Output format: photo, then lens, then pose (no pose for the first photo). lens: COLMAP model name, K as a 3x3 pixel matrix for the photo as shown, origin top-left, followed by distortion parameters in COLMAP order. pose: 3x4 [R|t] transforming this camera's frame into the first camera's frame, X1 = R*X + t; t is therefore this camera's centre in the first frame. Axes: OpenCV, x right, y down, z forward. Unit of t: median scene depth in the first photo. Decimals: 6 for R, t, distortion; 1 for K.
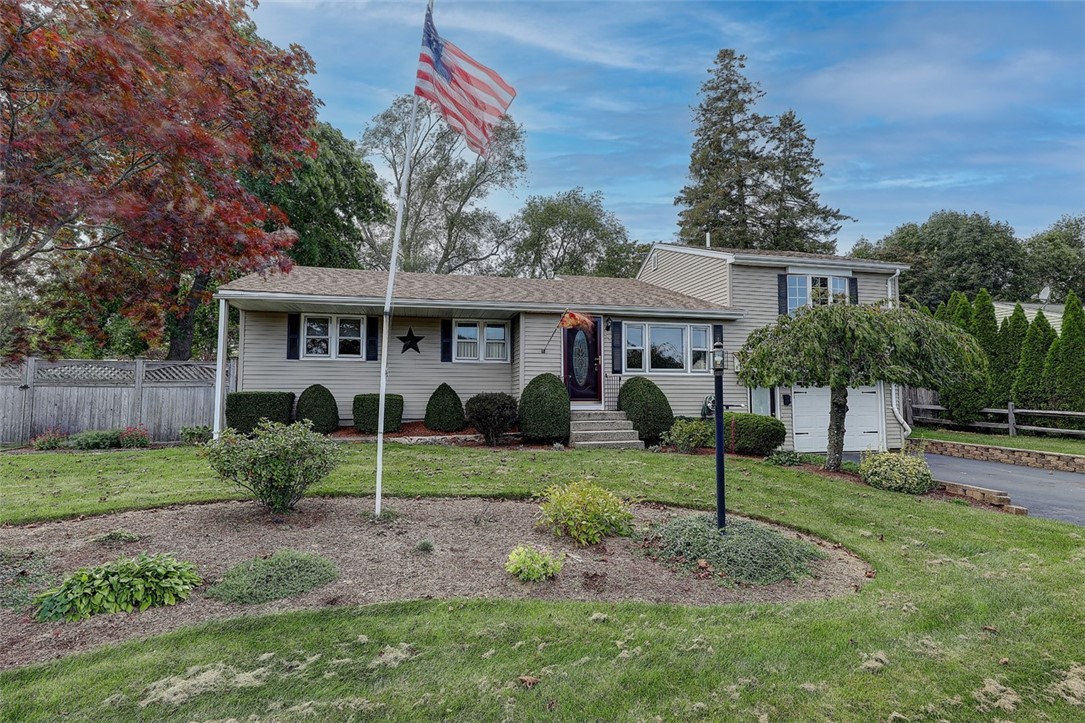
lens RADIAL K [[543.9, 0, 615.3], [0, 543.9, 368.9], [0, 0, 1]] dist [0.015344, -0.005733]
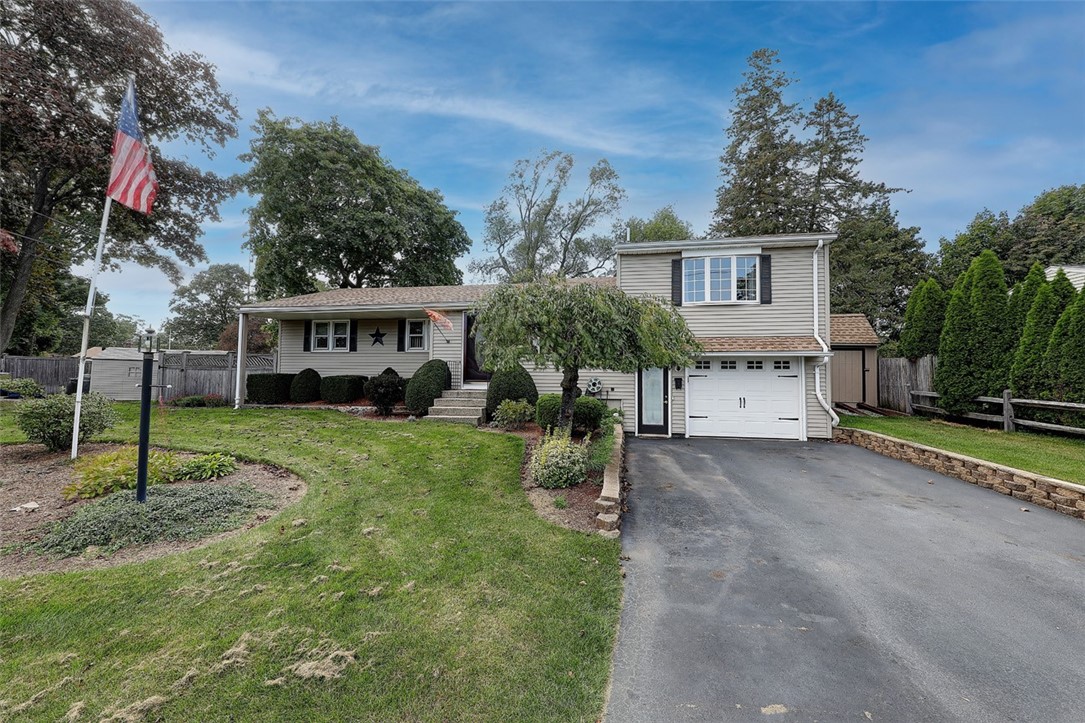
lens RADIAL K [[425.9, 0, 547.1], [0, 425.9, 364.5], [0, 0, 1]] dist [0.004854, -0.000070]
pose [[0.909490, -0.005696, -0.415687, 0.397245], [0.013126, 0.999801, 0.015018, 0.006738], [0.415518, -0.019115, 0.909384, 0.167267]]
